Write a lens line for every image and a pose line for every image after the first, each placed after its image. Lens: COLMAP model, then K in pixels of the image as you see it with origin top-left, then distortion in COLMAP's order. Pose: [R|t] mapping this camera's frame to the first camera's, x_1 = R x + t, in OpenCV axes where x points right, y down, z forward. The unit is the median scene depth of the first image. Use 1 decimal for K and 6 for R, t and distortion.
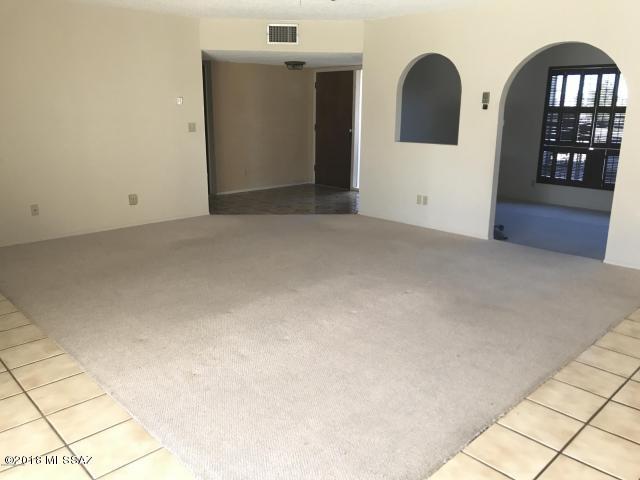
lens RADIAL K [[526.0, 0, 322.6], [0, 526.0, 236.9], [0, 0, 1]] dist [0.027091, -0.031659]
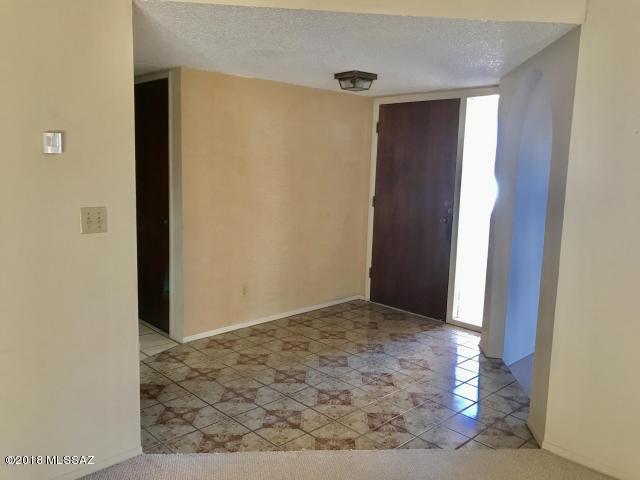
lens RADIAL K [[526.0, 0, 320.5], [0, 526.0, 239.5], [0, 0, 1]] dist [0.027091, -0.031659]
pose [[0.999928, 0.011130, -0.004402, -0.069831], [-0.011527, 0.994528, -0.103831, -0.113603], [0.003223, 0.103874, 0.994585, 0.465874]]
